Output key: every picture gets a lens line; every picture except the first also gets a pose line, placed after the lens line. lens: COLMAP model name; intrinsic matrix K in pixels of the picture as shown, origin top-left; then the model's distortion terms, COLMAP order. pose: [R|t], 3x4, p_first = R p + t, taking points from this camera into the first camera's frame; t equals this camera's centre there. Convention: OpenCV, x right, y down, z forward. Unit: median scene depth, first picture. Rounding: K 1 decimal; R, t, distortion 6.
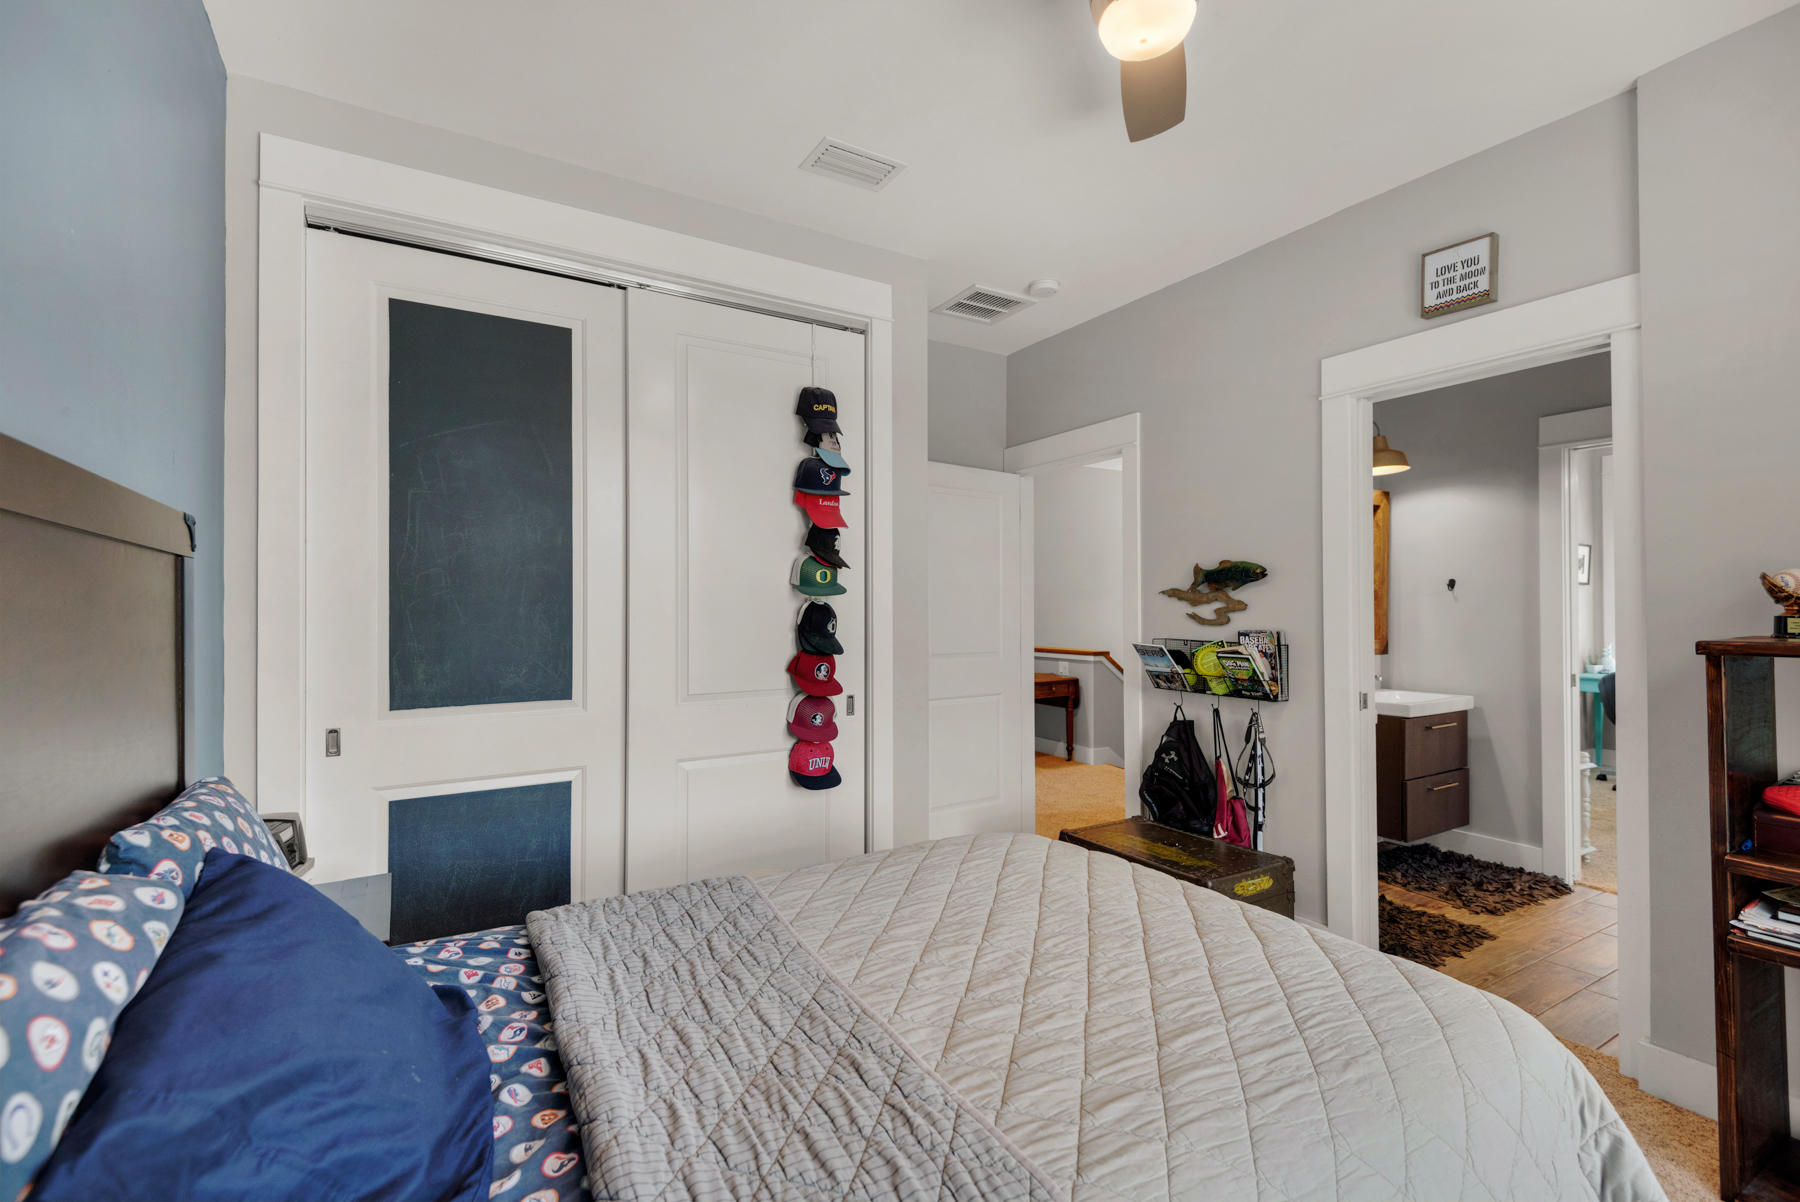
lens RADIAL K [[818.3, 0, 892.3], [0, 818.3, 599.7], [0, 0, 1]] dist [0.009473, -0.003834]
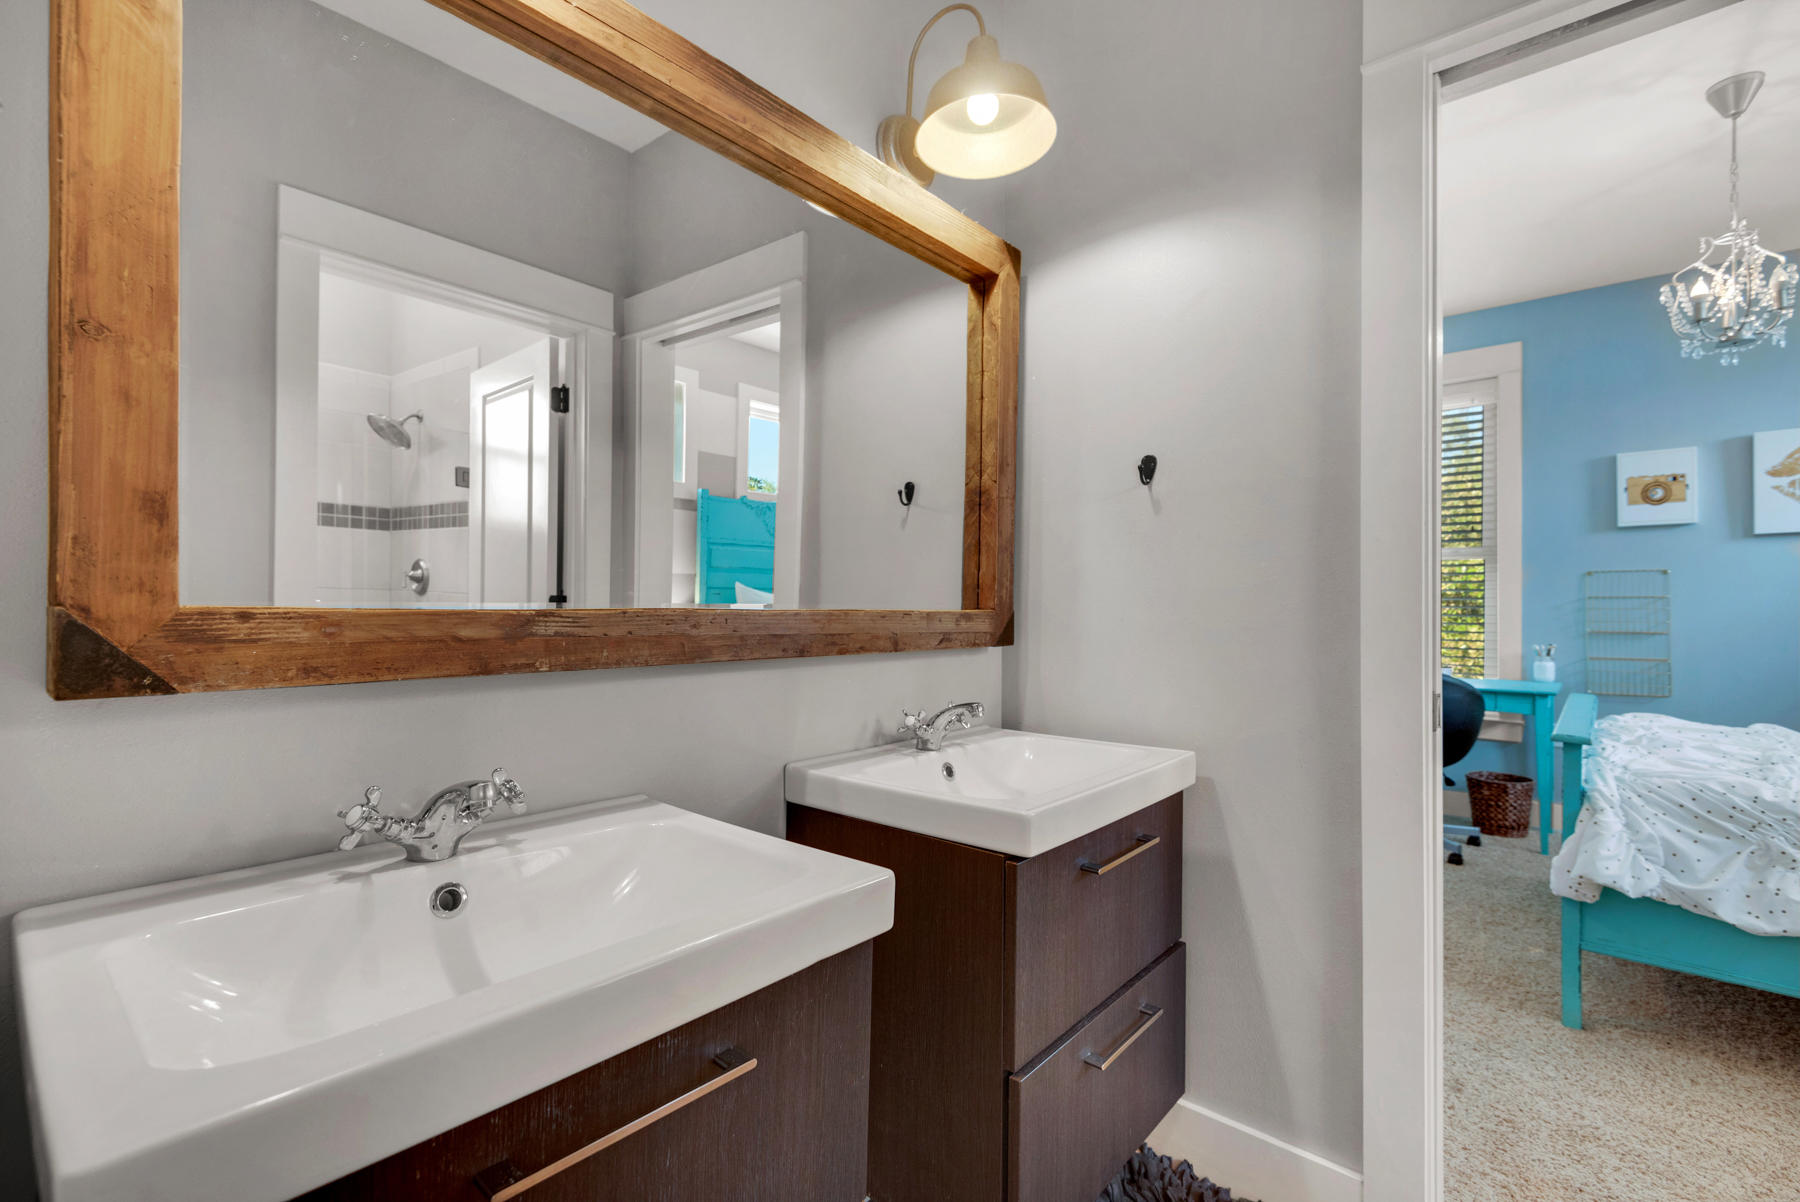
lens RADIAL K [[818.3, 0, 903.1], [0, 818.3, 601.7], [0, 0, 1]] dist [0.009473, -0.003834]
pose [[0.950311, 0.003080, 0.311288, 0.452845], [-0.005394, 0.999964, 0.006572, 0.044996], [-0.311257, -0.007924, 0.950293, 0.671171]]
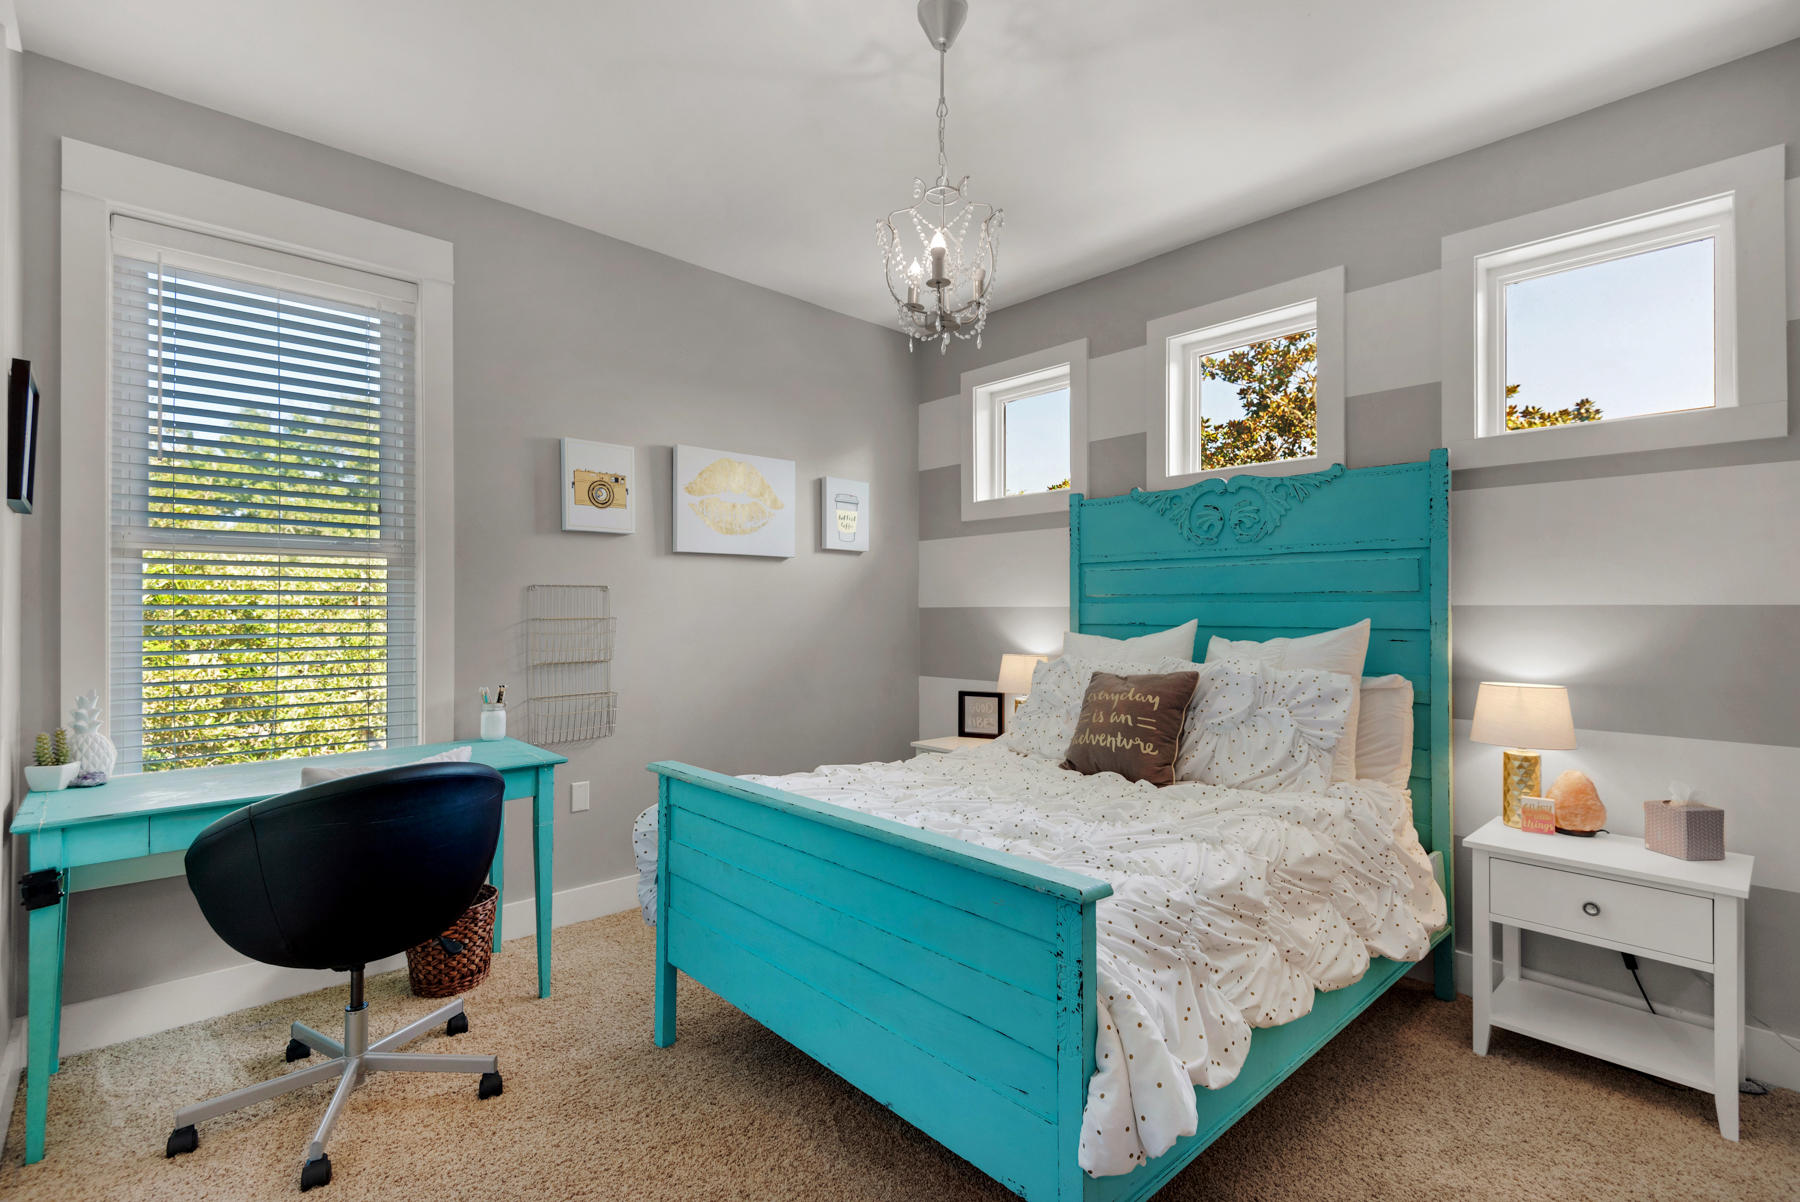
lens RADIAL K [[818.3, 0, 896.6], [0, 818.3, 601.1], [0, 0, 1]] dist [0.009473, -0.003834]
pose [[-0.208989, 0.007549, 0.977889, 0.537333], [-0.012874, 0.999862, -0.010470, 0.040366], [-0.977833, -0.014777, -0.208863, 0.821113]]
